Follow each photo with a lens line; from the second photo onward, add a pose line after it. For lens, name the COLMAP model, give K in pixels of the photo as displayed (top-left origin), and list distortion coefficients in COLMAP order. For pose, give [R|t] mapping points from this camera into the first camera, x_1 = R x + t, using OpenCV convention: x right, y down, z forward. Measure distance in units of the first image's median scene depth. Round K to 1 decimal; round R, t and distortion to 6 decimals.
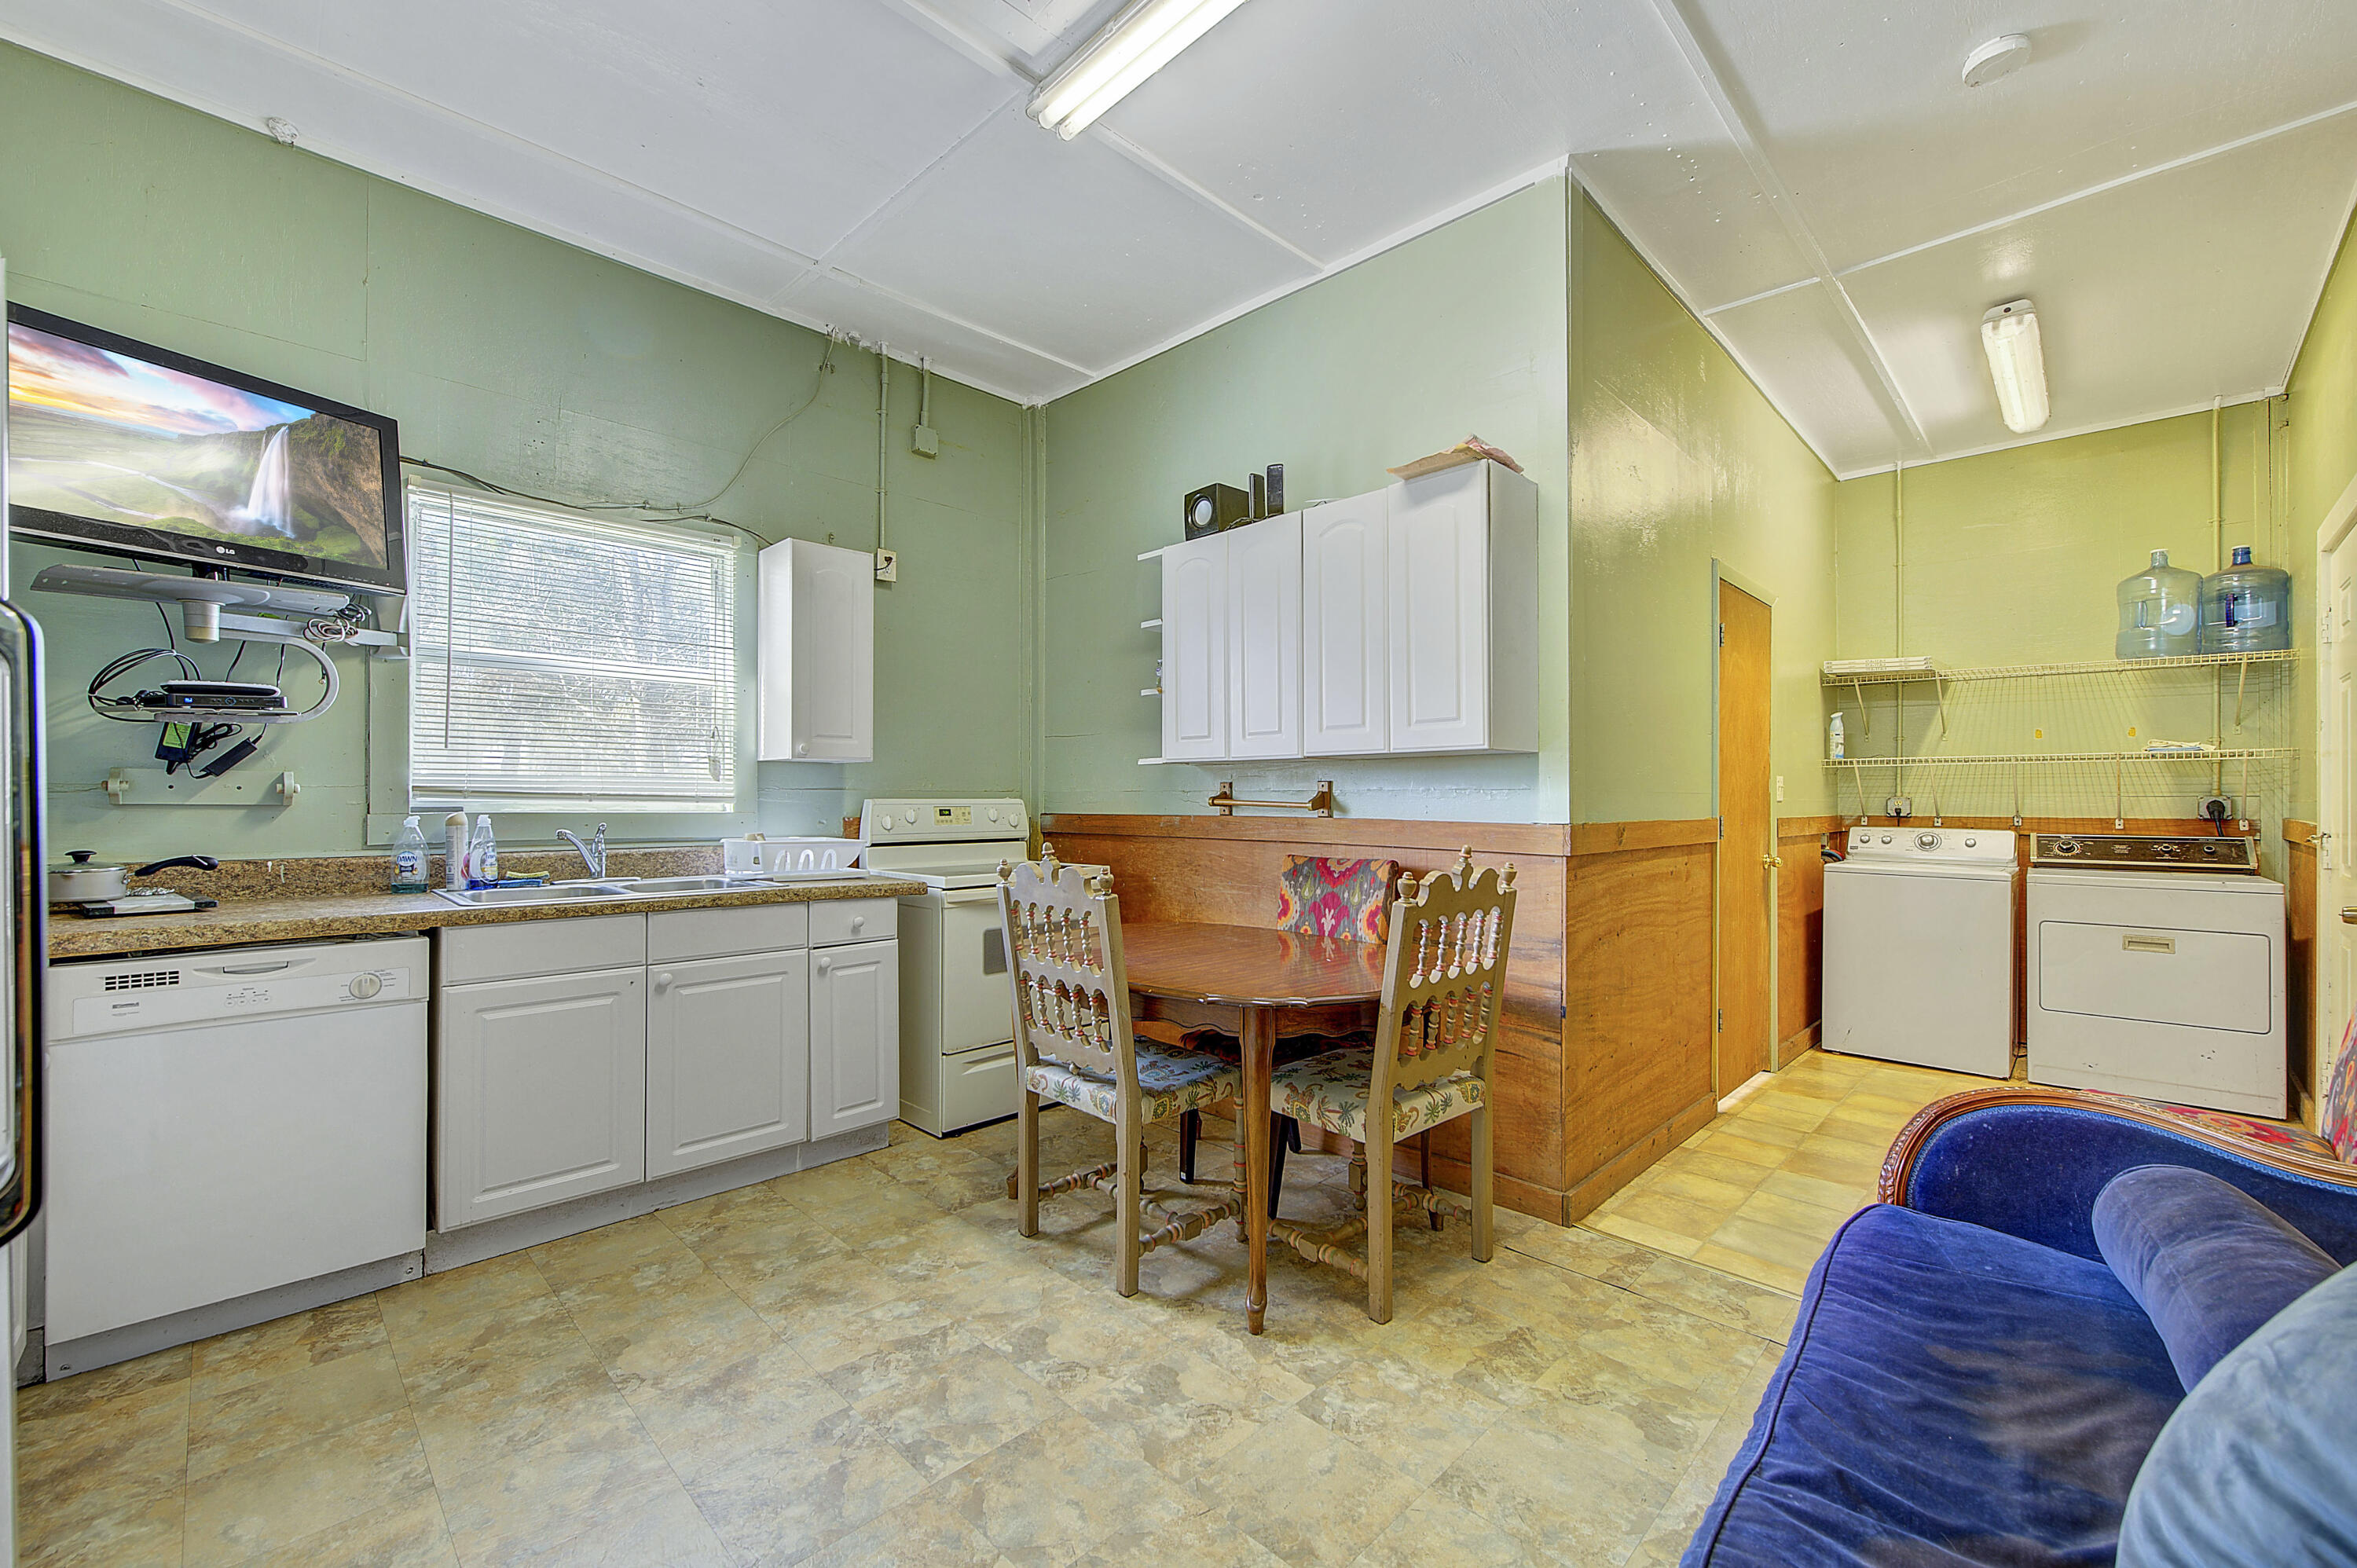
lens RADIAL K [[955.3, 0, 1175.9], [0, 955.3, 794.8], [0, 0, 1]] dist [0.000352, -0.000005]
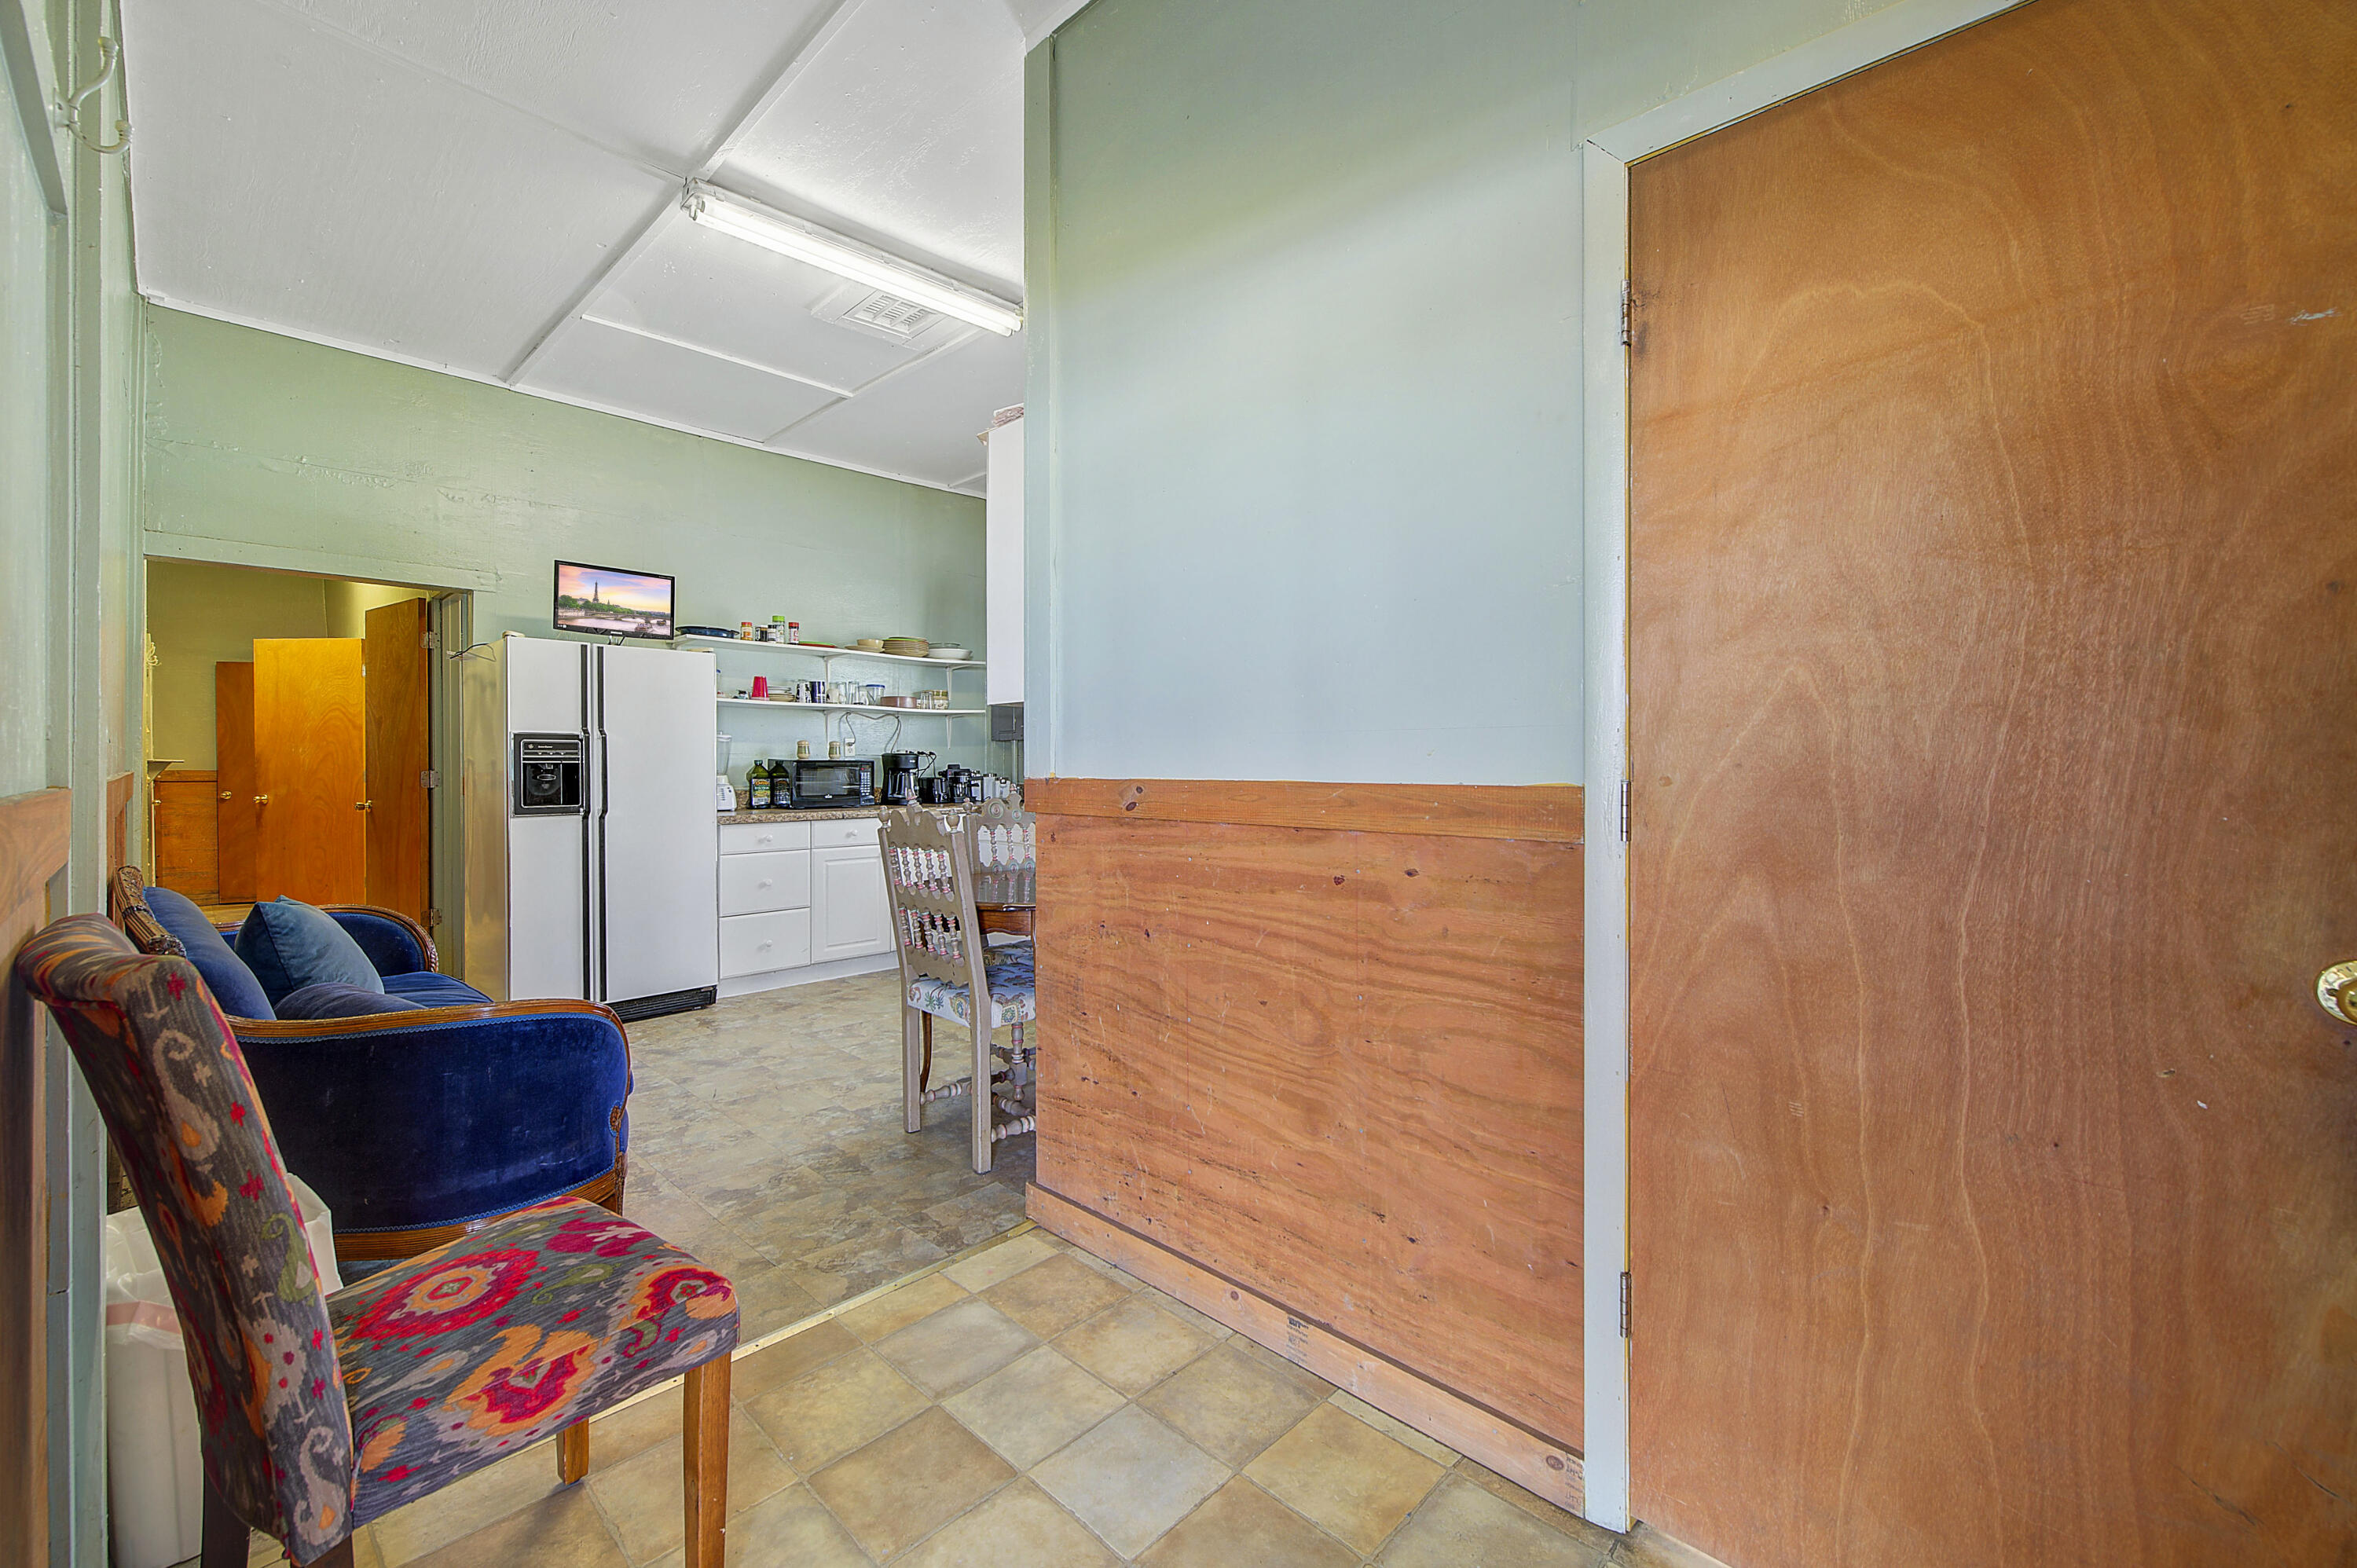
lens RADIAL K [[955.3, 0, 1168.0], [0, 955.3, 765.0], [0, 0, 1]] dist [0.000352, -0.000005]
pose [[0.022482, 0.006373, -0.999727, 1.657961], [0.003585, 0.999973, 0.006455, 0.012261], [0.999741, -0.003729, 0.022459, 1.388218]]
